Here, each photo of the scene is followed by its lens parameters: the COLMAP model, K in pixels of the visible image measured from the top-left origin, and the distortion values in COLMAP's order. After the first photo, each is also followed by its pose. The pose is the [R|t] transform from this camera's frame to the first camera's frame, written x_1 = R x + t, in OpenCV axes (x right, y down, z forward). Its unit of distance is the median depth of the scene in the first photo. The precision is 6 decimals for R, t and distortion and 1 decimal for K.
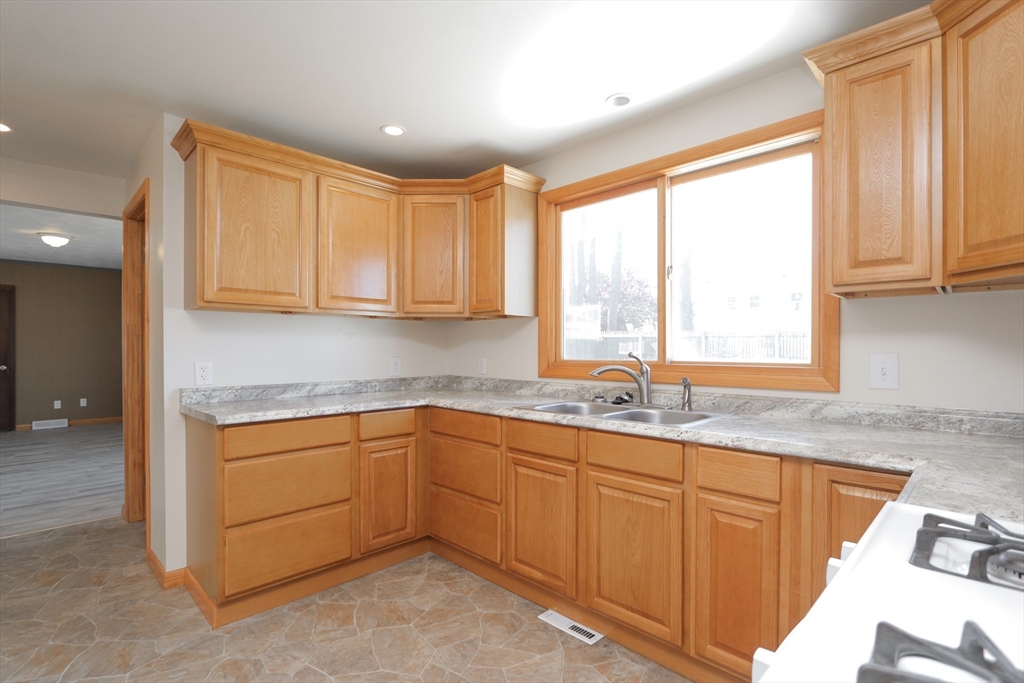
lens RADIAL K [[484.6, 0, 515.4], [0, 484.6, 353.1], [0, 0, 1]] dist [-0.011523, 0.000560]
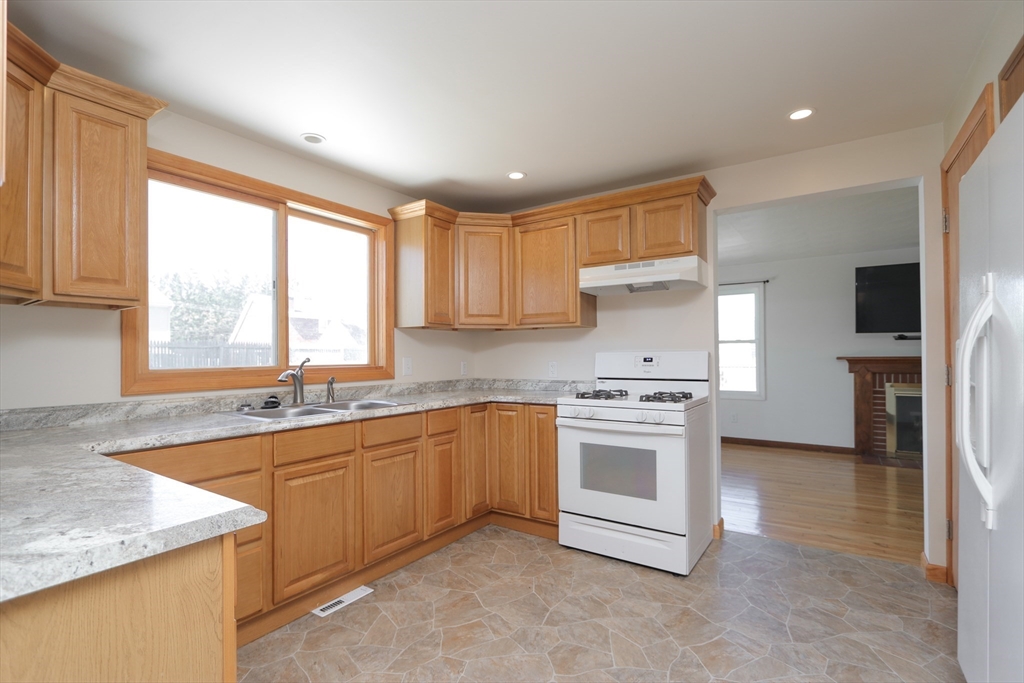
lens RADIAL K [[499.5, 0, 512.0], [0, 499.5, 341.5], [0, 0, 1]] dist [0.001238, 0.000256]
pose [[-0.195421, 0.024339, 0.980417, -0.956256], [0.010705, 0.999685, -0.022683, -0.008789], [-0.980661, 0.006063, -0.195620, 0.711492]]
